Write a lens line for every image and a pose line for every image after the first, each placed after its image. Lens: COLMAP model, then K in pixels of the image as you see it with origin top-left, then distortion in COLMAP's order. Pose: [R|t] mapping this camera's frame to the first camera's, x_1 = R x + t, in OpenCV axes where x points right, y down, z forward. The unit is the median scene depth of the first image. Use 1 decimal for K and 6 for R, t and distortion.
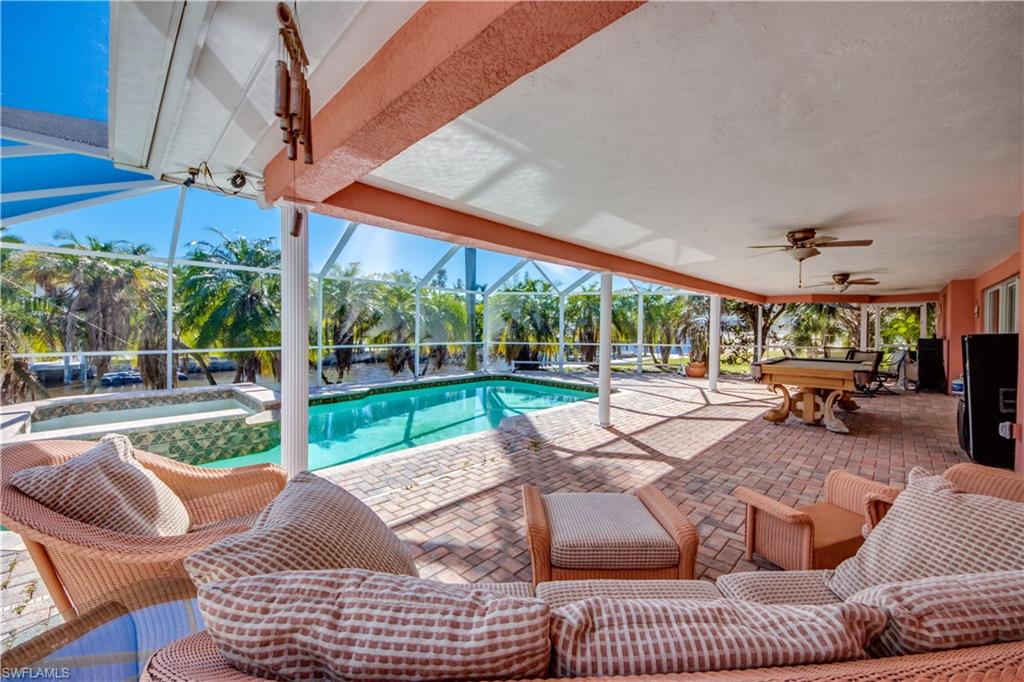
lens RADIAL K [[394.0, 0, 508.9], [0, 394.0, 327.6], [0, 0, 1]] dist [0.018777, -0.018964]
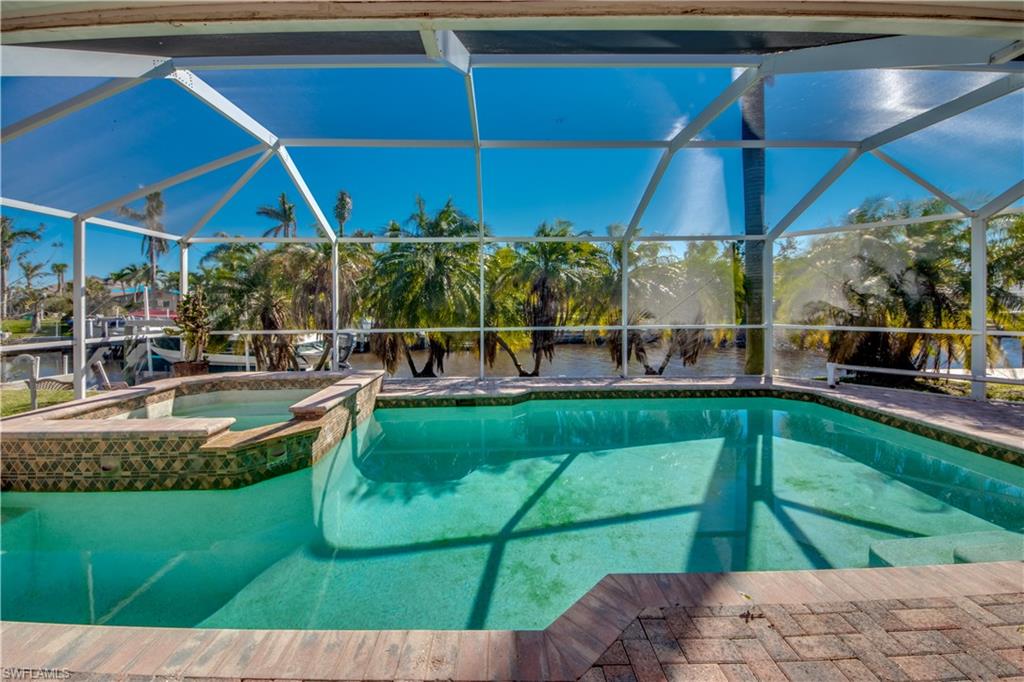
lens RADIAL K [[396.0, 0, 506.1], [0, 396.0, 315.0], [0, 0, 1]] dist [0.025936, -0.019289]
pose [[0.703877, 0.004313, -0.710309, 0.208301], [0.015943, 0.999634, 0.021869, 0.010355], [0.710143, -0.026718, 0.703550, 0.934432]]
